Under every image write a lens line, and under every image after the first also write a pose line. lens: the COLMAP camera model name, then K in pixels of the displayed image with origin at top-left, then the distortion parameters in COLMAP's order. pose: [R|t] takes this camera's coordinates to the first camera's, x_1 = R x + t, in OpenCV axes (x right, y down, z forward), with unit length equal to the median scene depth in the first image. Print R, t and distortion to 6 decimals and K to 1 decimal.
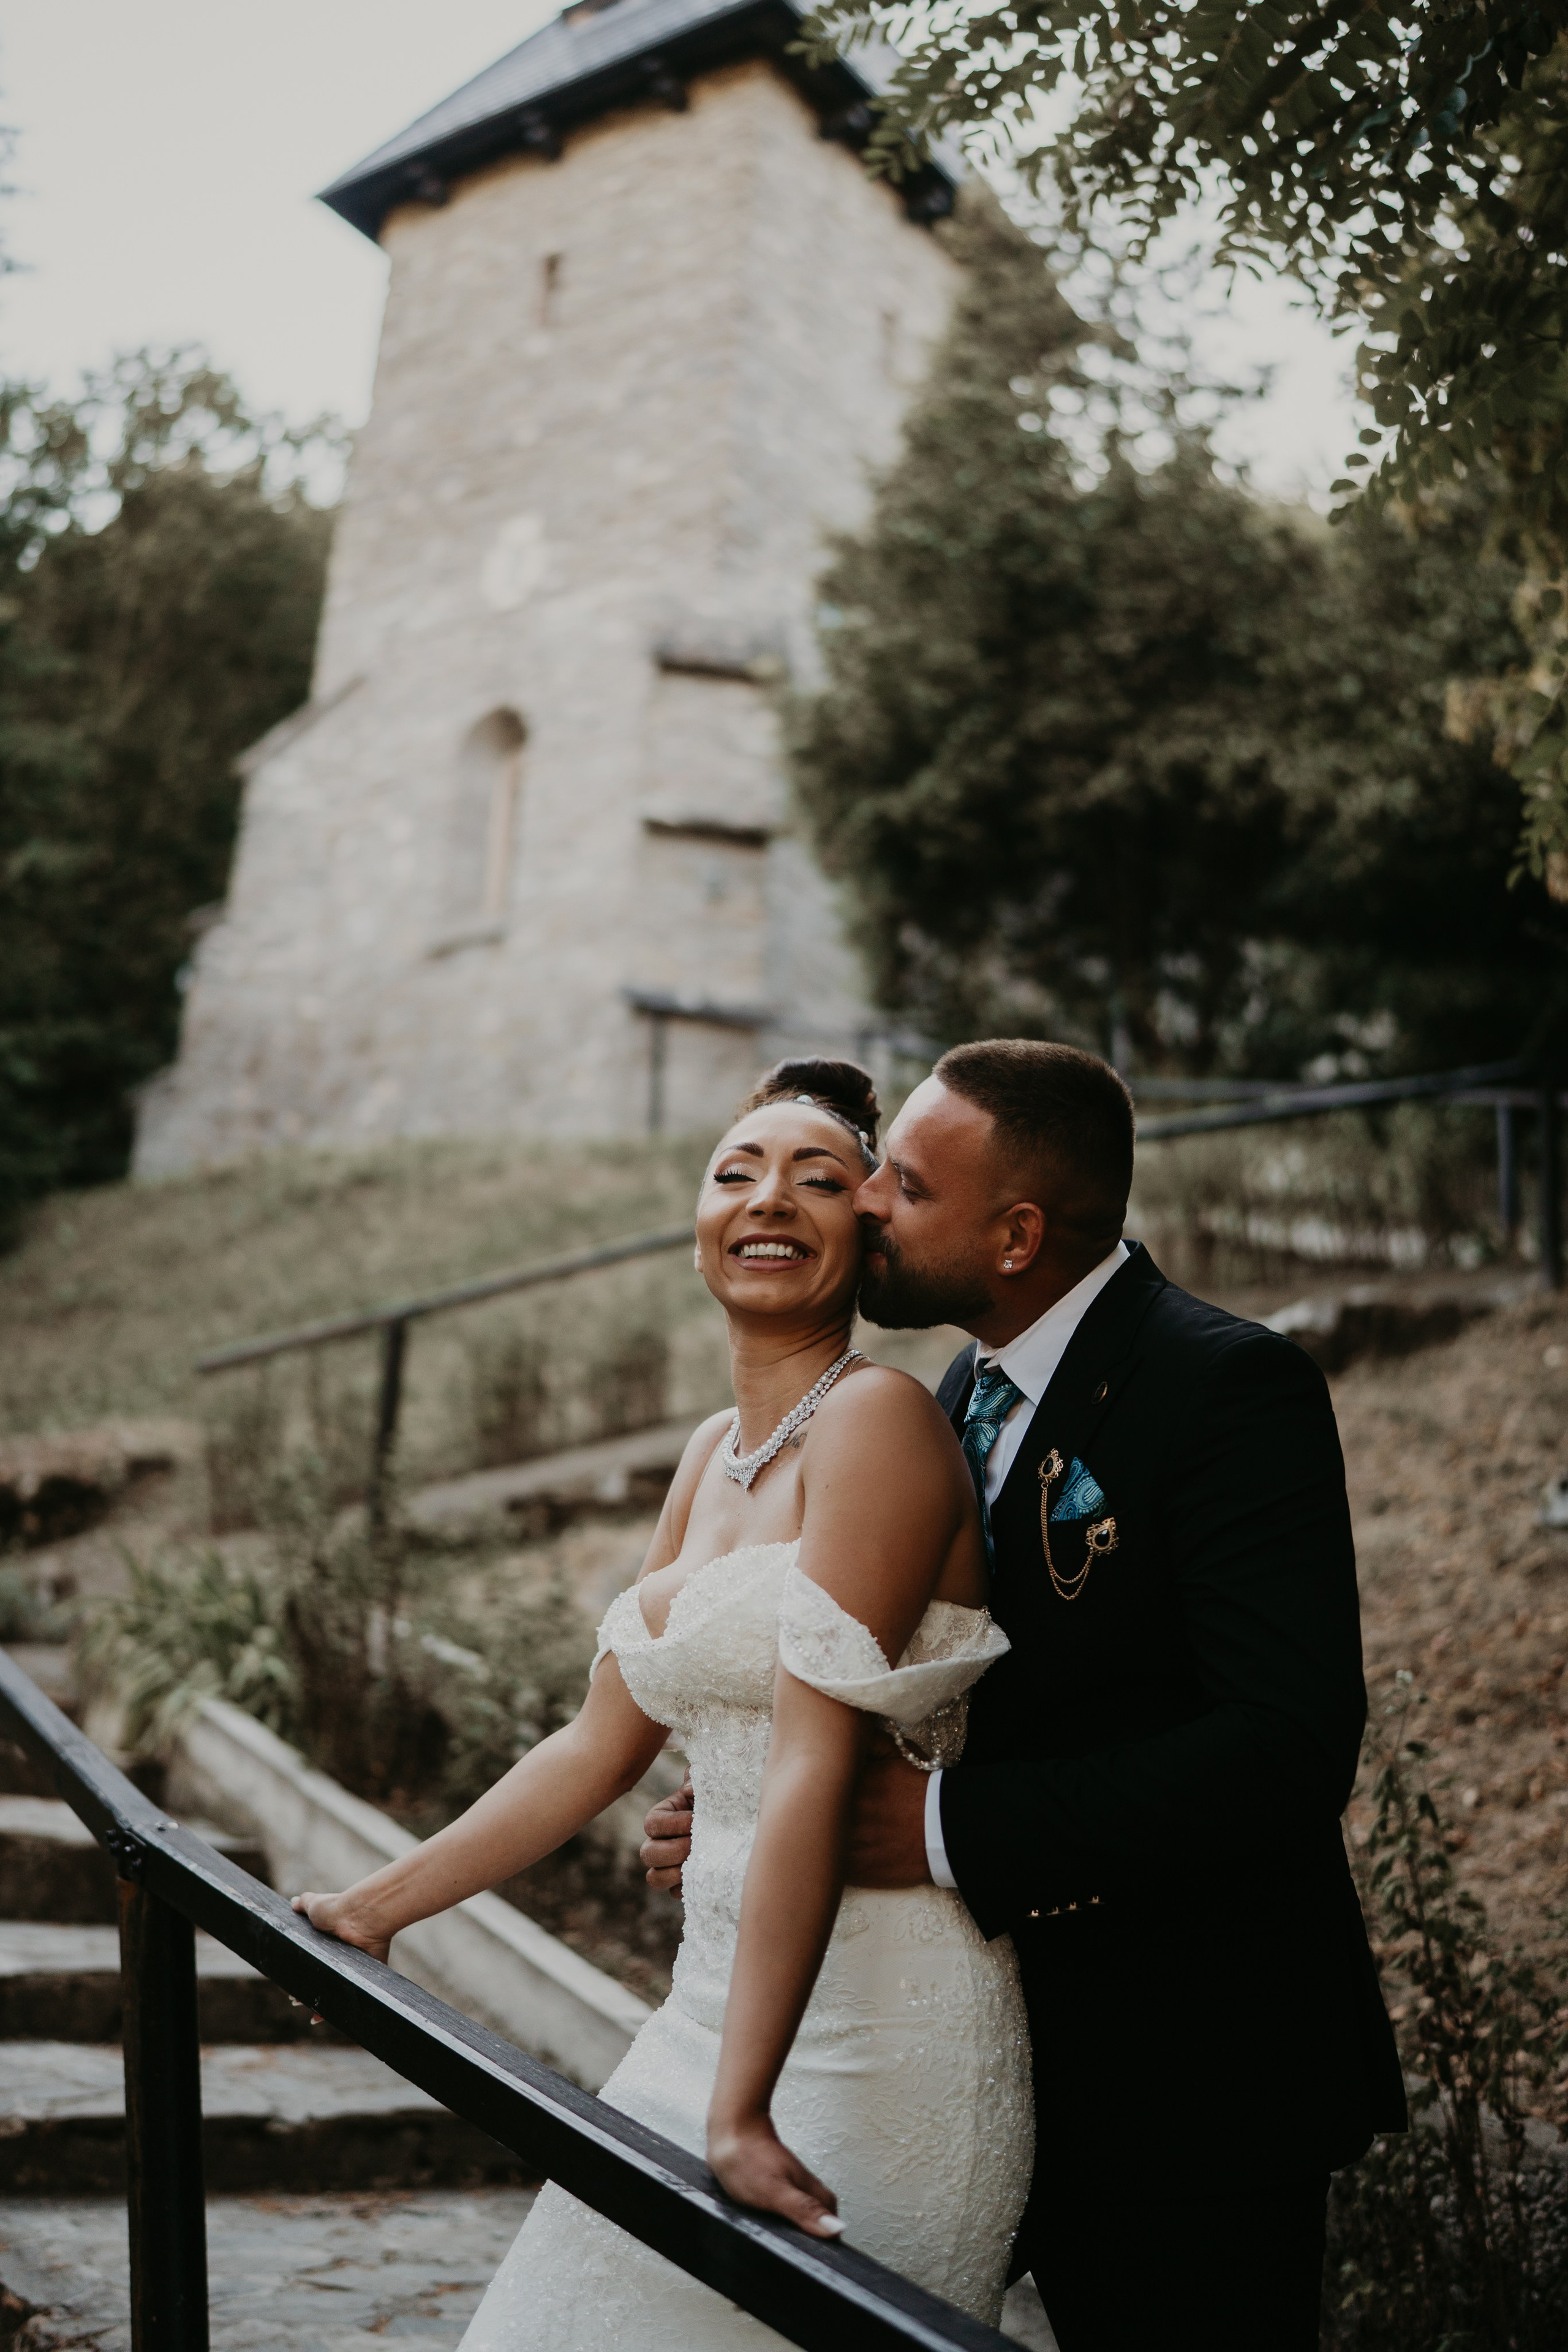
lens RADIAL K [[2336.7, 0, 773.2], [0, 2336.7, 1171.0], [0, 0, 1]] dist [-0.169464, 0.219850]
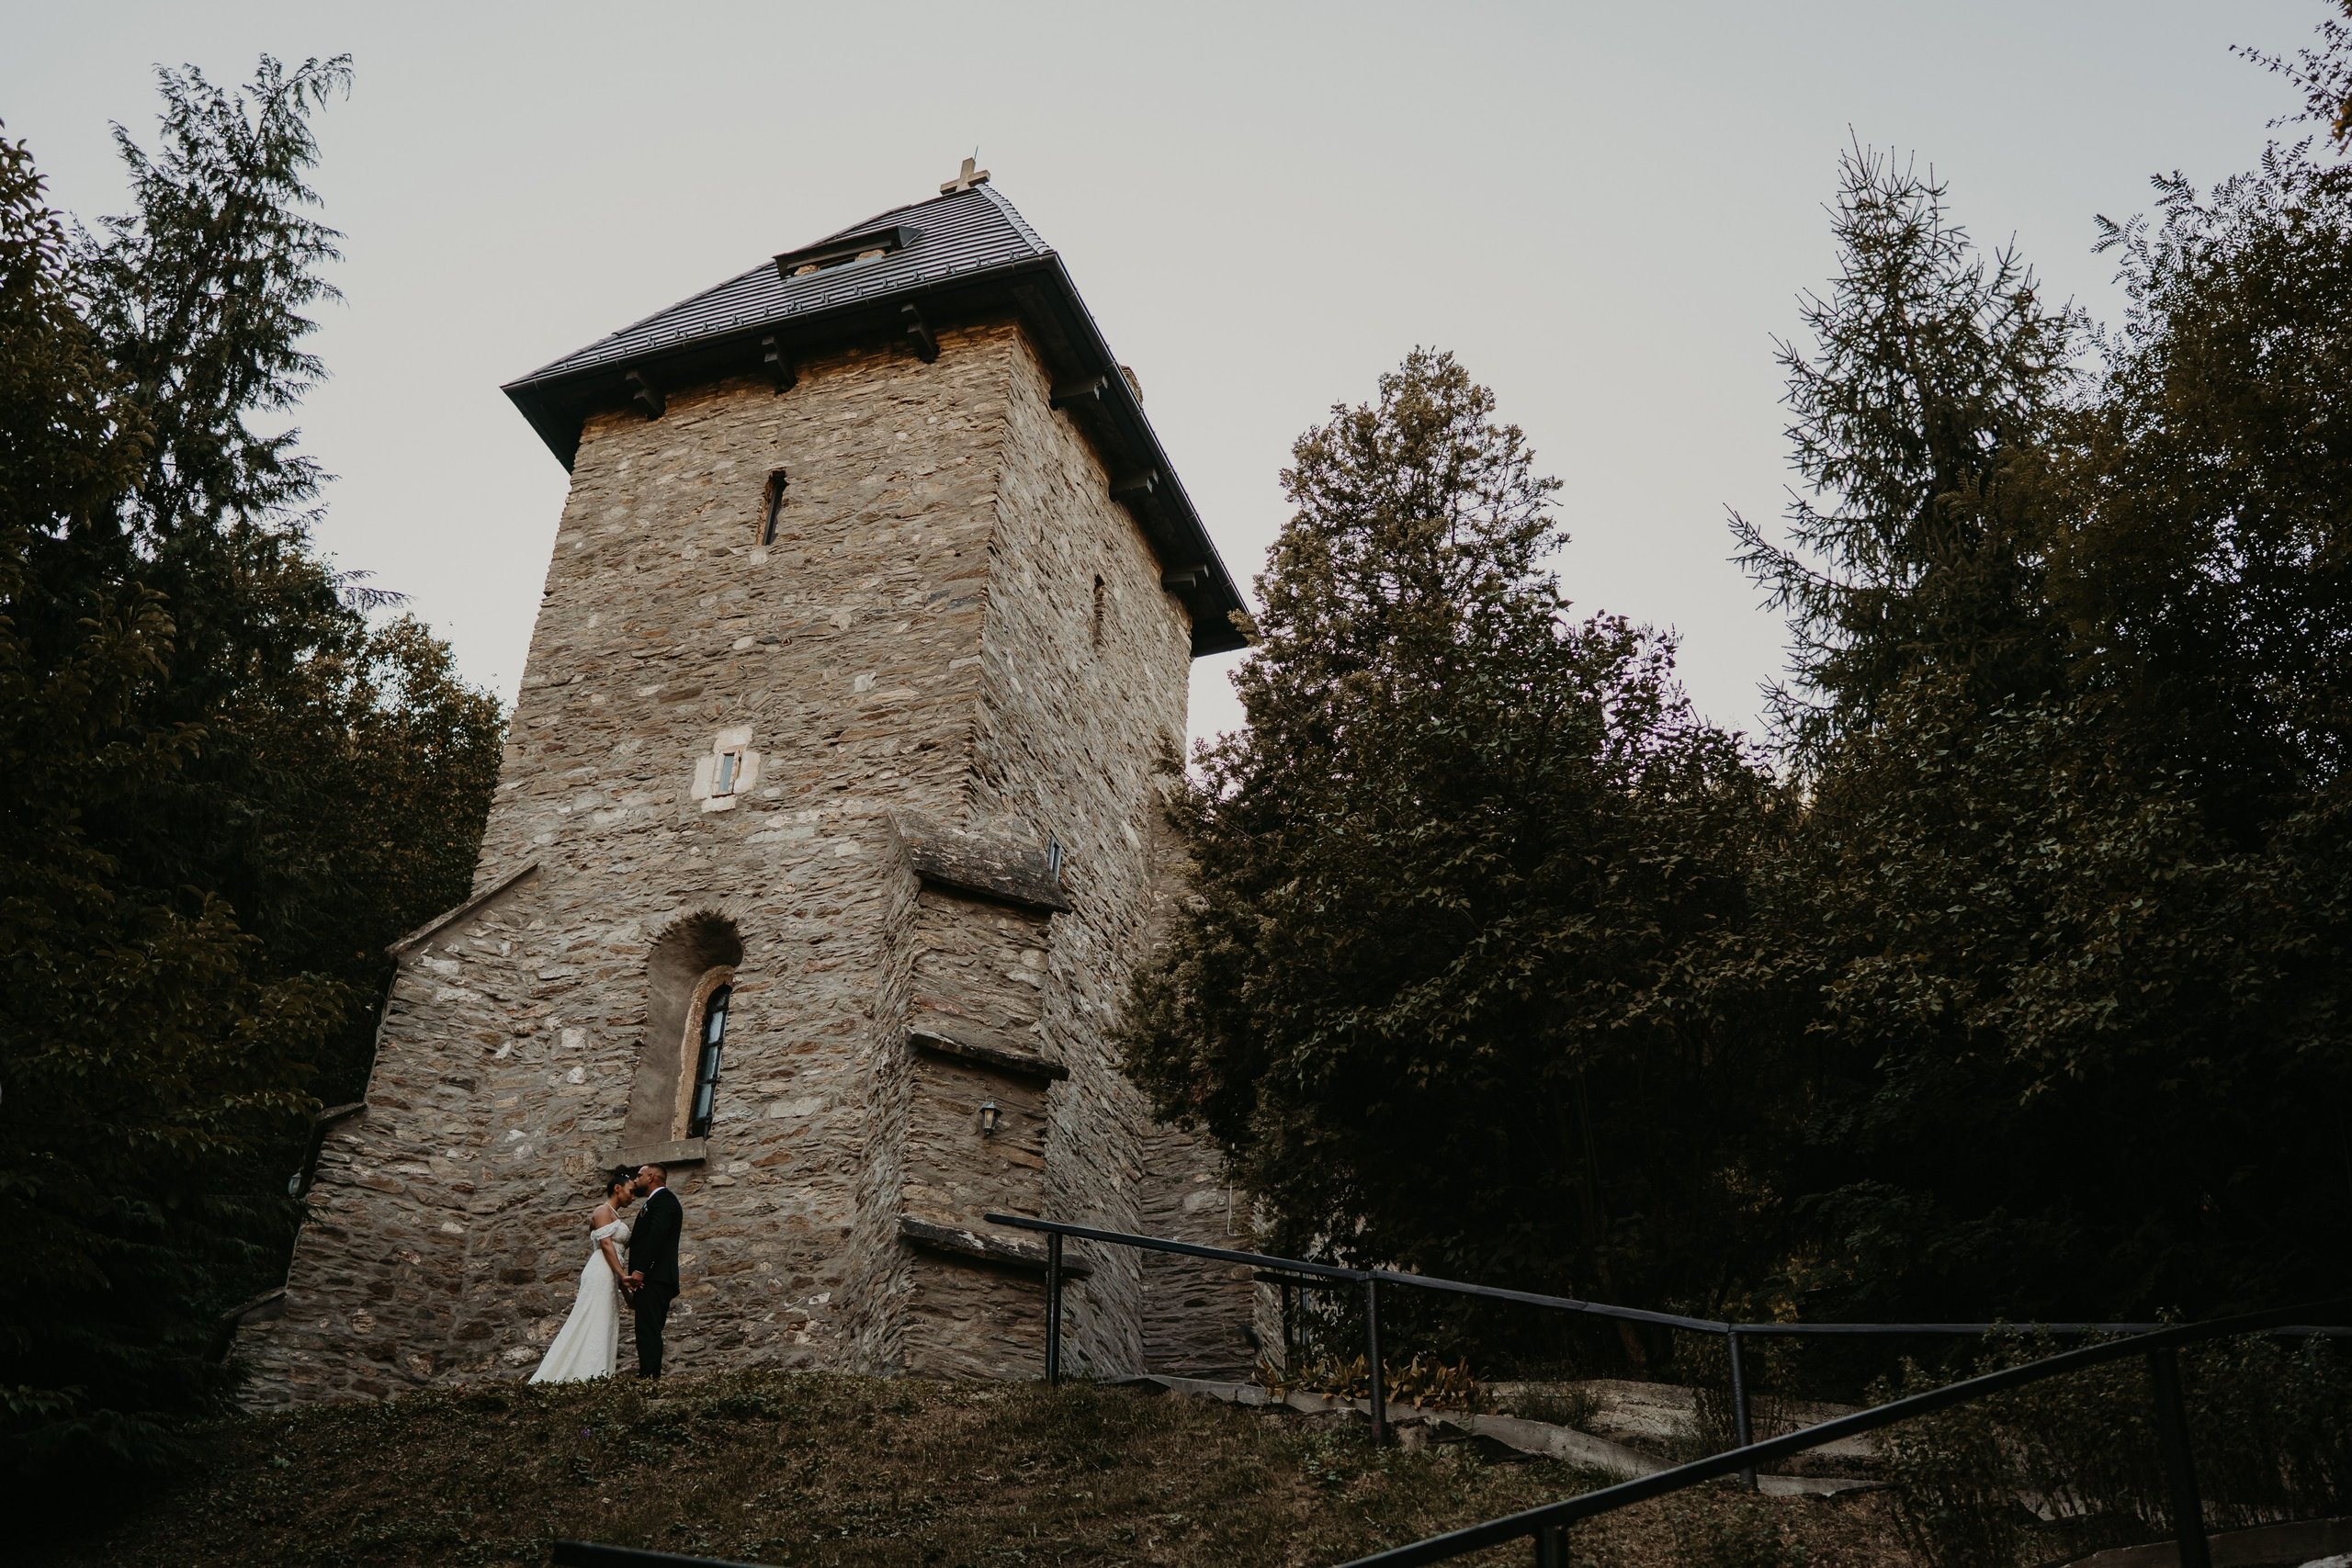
lens RADIAL K [[2264.4, 0, 1141.9], [0, 2264.4, 803.9], [0, 0, 1]] dist [-0.177675, 0.231068]
pose [[0.965044, 0.117171, 0.234438, -0.241408], [-0.039996, 0.949863, -0.310097, 0.037797], [-0.259019, 0.289881, 0.921346, 0.181606]]
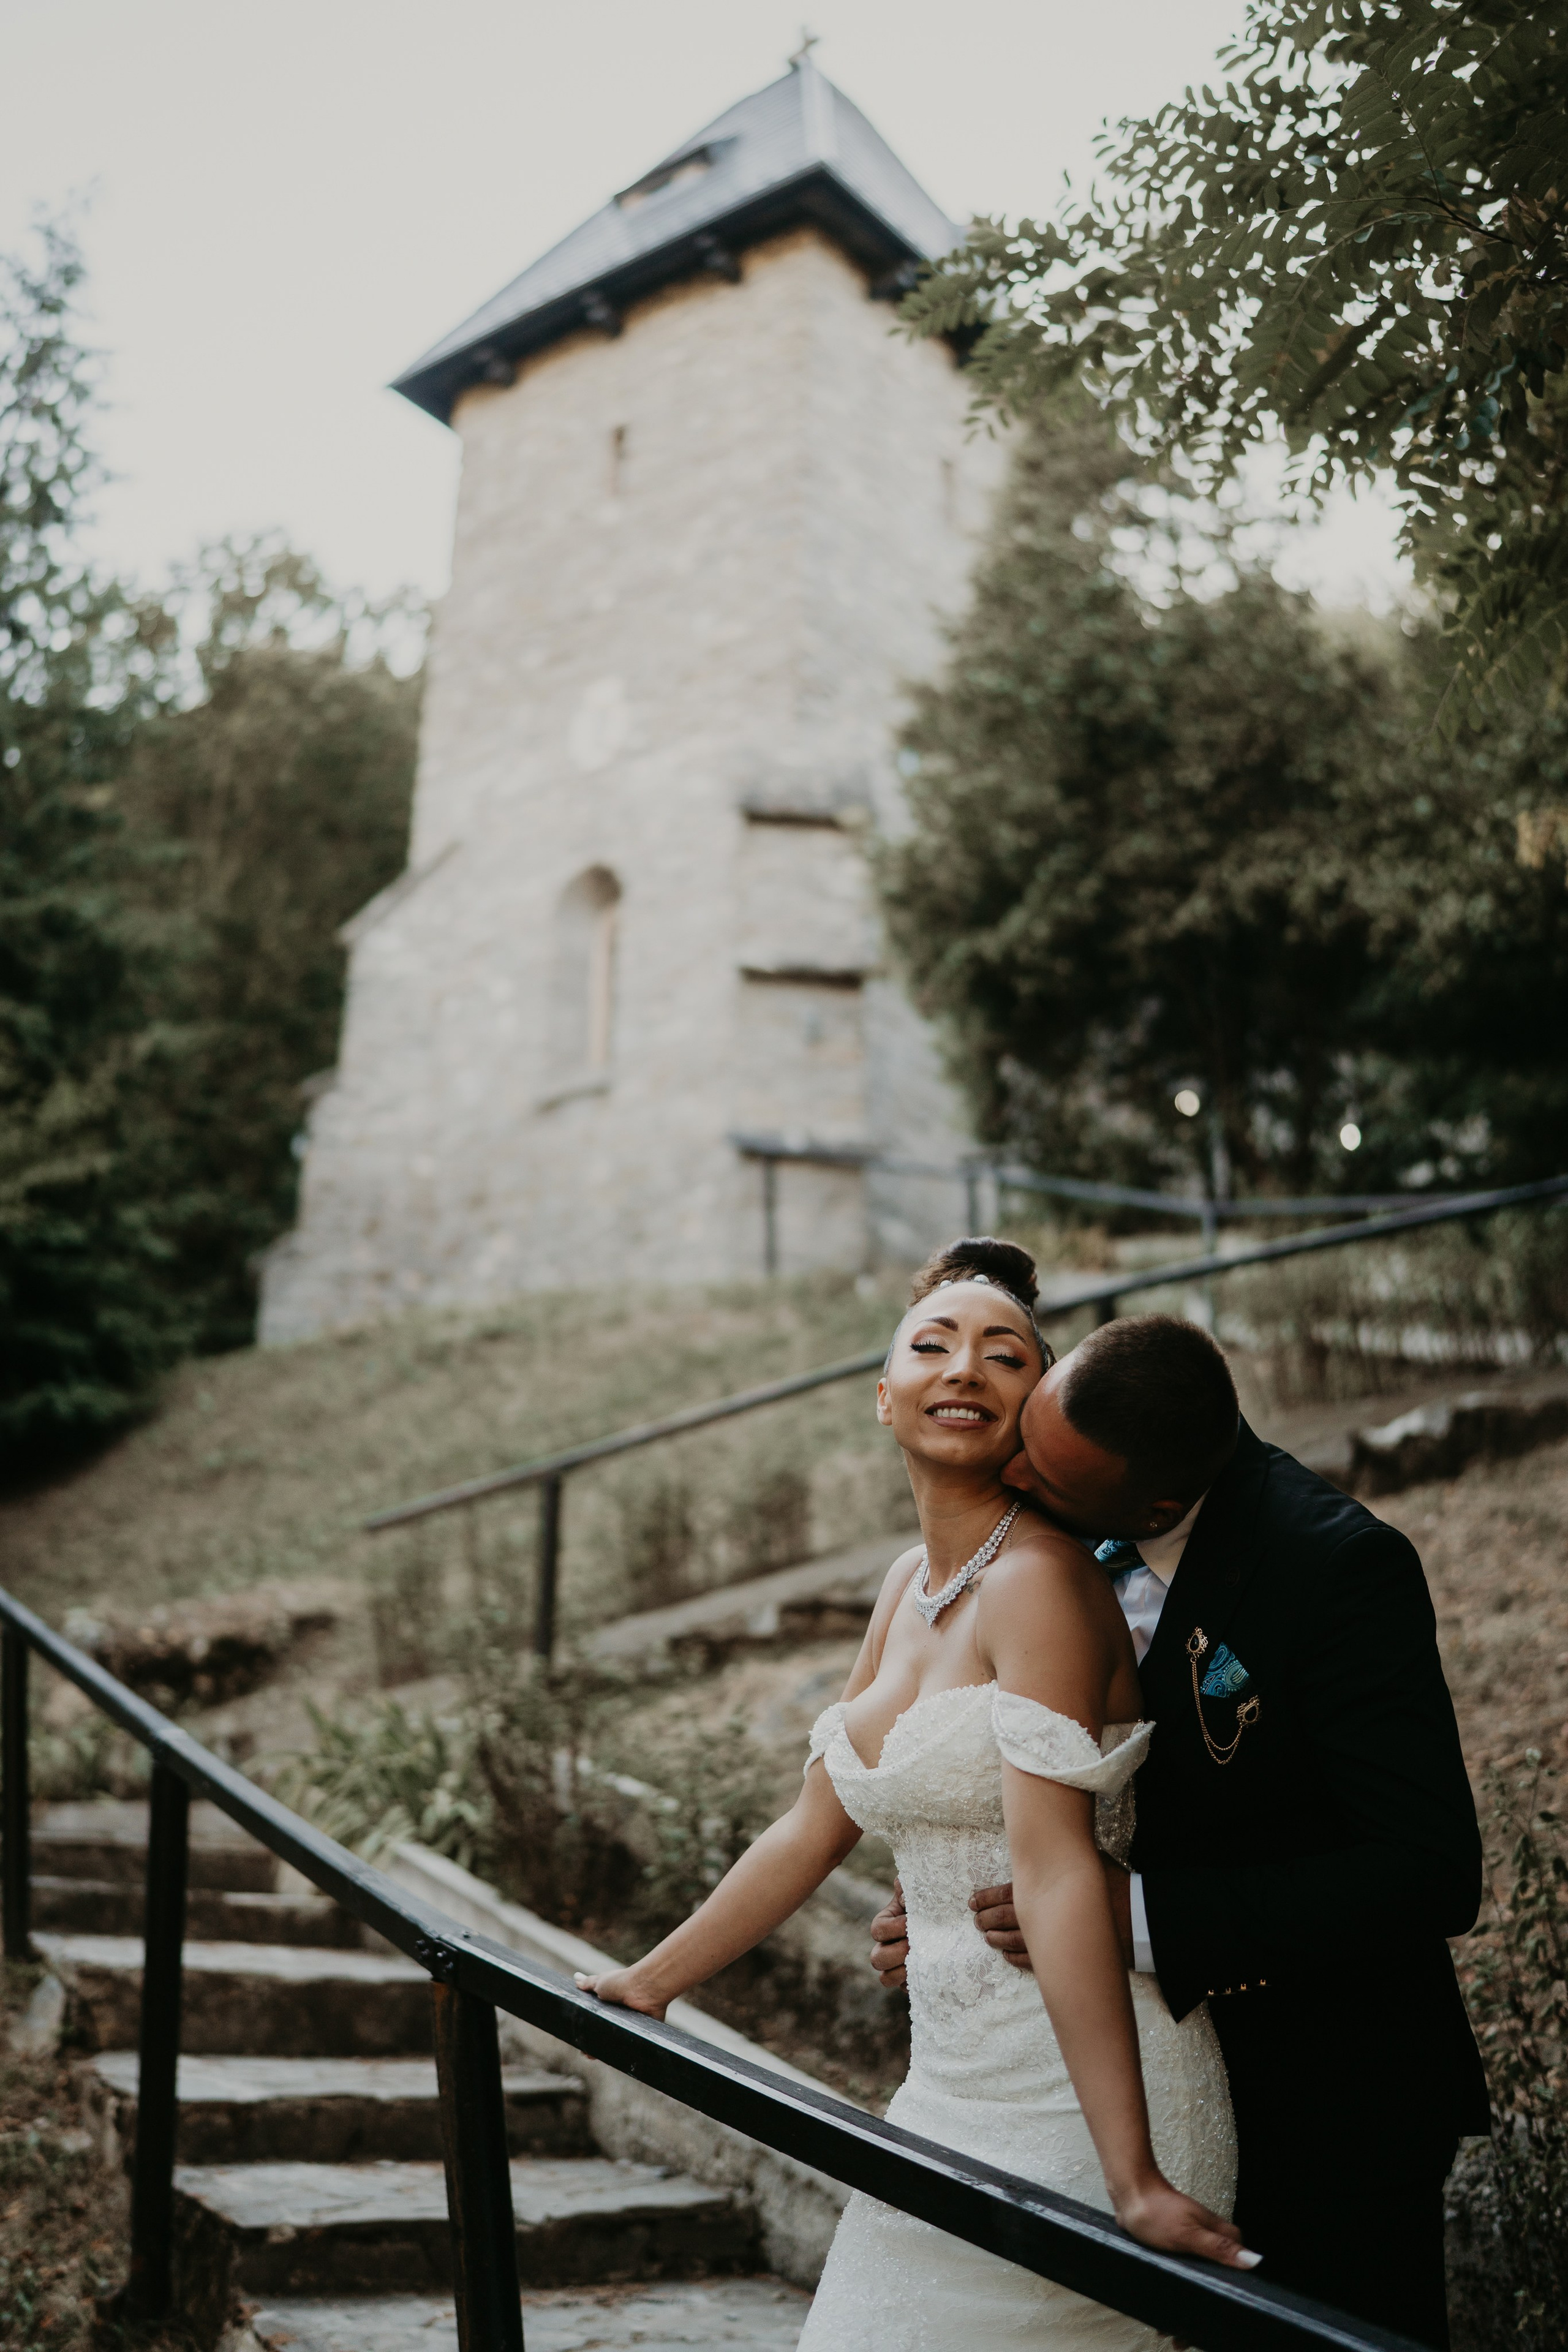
lens RADIAL K [[2336.7, 0, 773.2], [0, 2336.7, 1171.0], [0, 0, 1]] dist [-0.169464, 0.219850]
pose [[0.997652, -0.055744, -0.039788, -0.006852], [0.053468, 0.996991, -0.056124, -0.004123], [0.042797, 0.053864, 0.997631, -0.028196]]
